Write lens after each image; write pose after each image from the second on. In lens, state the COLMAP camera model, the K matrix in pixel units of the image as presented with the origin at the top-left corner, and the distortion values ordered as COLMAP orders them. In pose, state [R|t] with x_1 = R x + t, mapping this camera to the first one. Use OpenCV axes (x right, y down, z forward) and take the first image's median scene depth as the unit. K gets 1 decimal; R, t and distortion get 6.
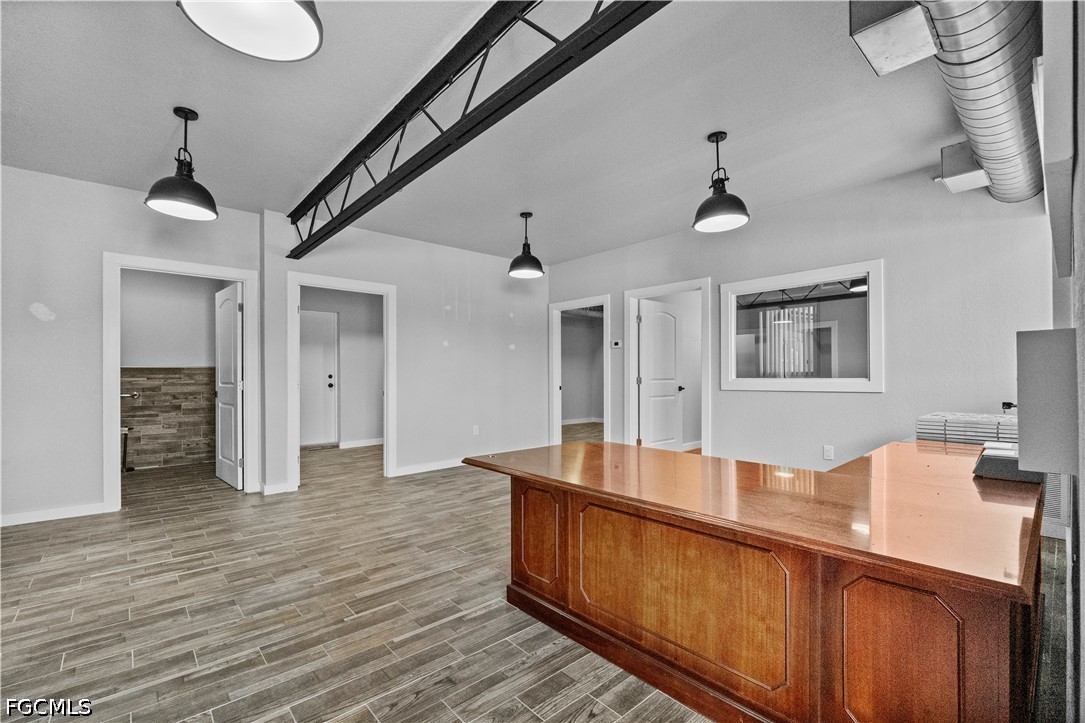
lens RADIAL K [[470.0, 0, 544.9], [0, 470.0, 379.9], [0, 0, 1]] dist [0.000151, 0.000116]
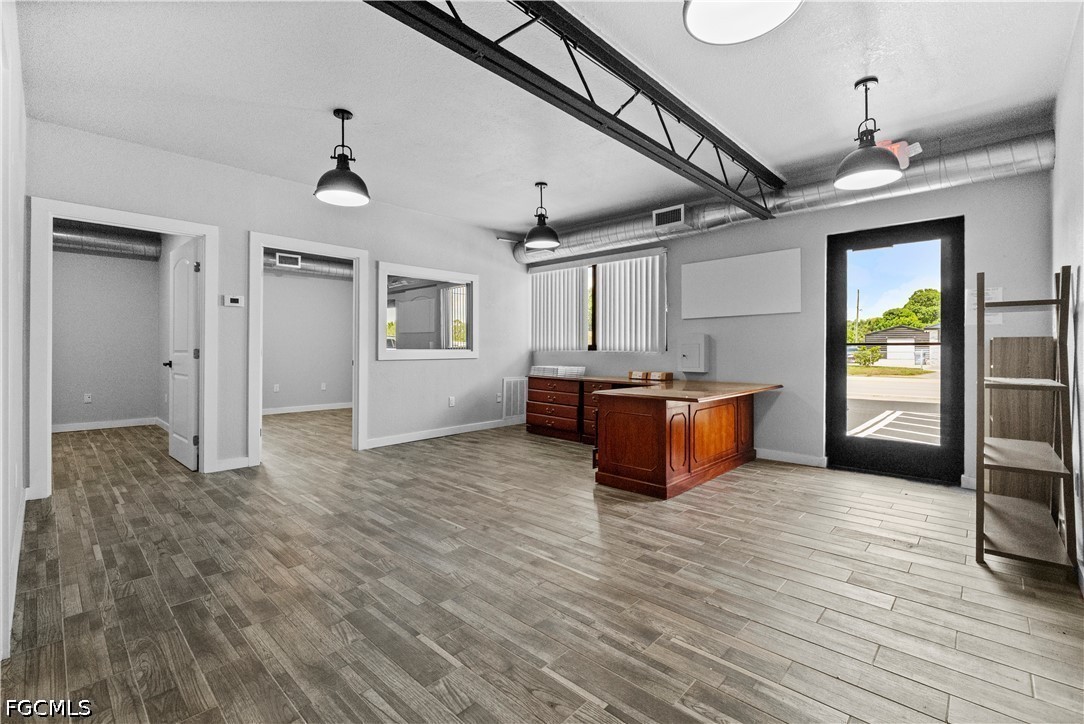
lens RADIAL K [[470.9, 0, 542.3], [0, 470.9, 343.0], [0, 0, 1]] dist [-0.003491, -0.000658]
pose [[-0.081641, 0.019968, 0.996462, -1.131593], [0.008299, 0.999778, -0.019355, 0.010136], [-0.996627, 0.006689, -0.081789, 1.125432]]
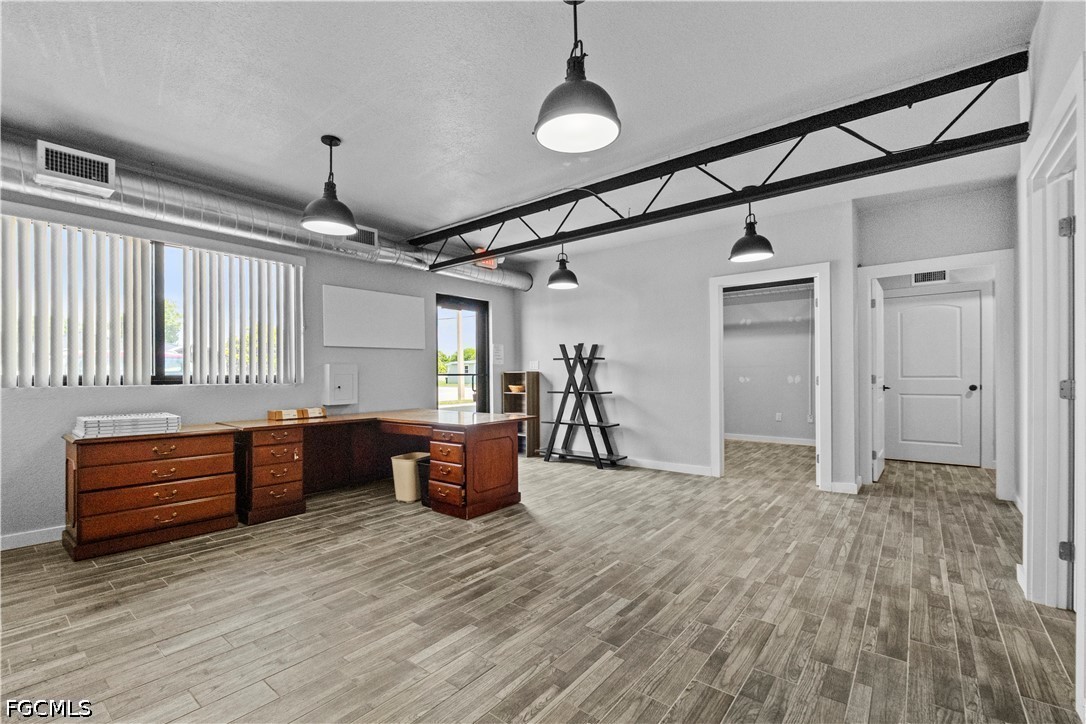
lens RADIAL K [[470.4, 0, 545.7], [0, 470.4, 373.7], [0, 0, 1]] dist [0.000151, 0.000116]
pose [[-0.986113, 0.008981, -0.165834, 0.088693], [0.007370, 0.999920, 0.010327, -0.023820], [0.165913, 0.008961, -0.986100, 2.080978]]
